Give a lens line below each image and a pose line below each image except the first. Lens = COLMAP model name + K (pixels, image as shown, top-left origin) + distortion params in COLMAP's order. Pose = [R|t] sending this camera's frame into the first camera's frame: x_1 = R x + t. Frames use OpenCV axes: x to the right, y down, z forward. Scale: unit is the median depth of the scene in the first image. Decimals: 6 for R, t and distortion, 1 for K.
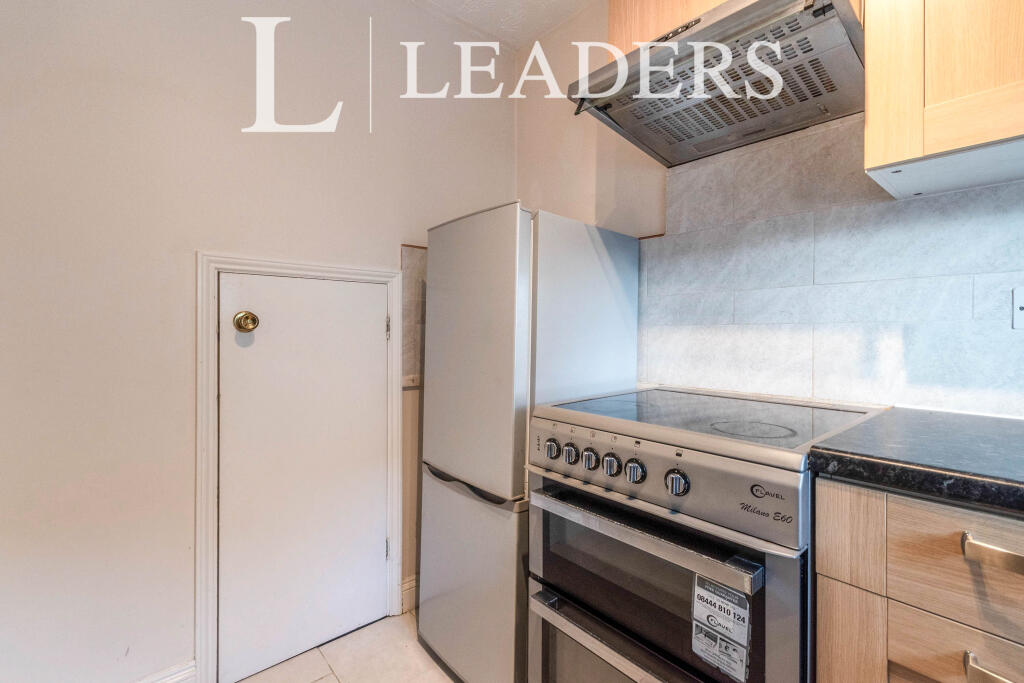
lens RADIAL K [[456.5, 0, 515.8], [0, 456.5, 329.3], [0, 0, 1]] dist [0.000275, -0.000037]
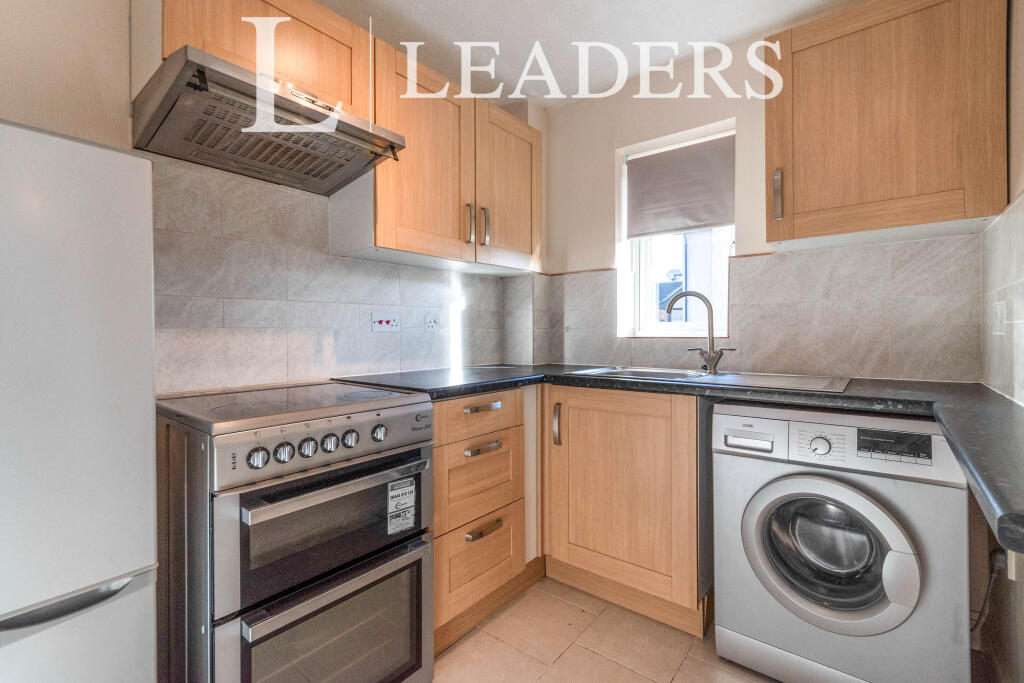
lens RADIAL K [[456.5, 0, 515.8], [0, 456.5, 329.3], [0, 0, 1]] dist [0.000275, -0.000037]
pose [[-0.183130, 0.004582, 0.983078, -0.915499], [0.001441, 0.999989, -0.004393, -0.002520], [-0.983088, 0.000612, -0.183134, 0.618970]]
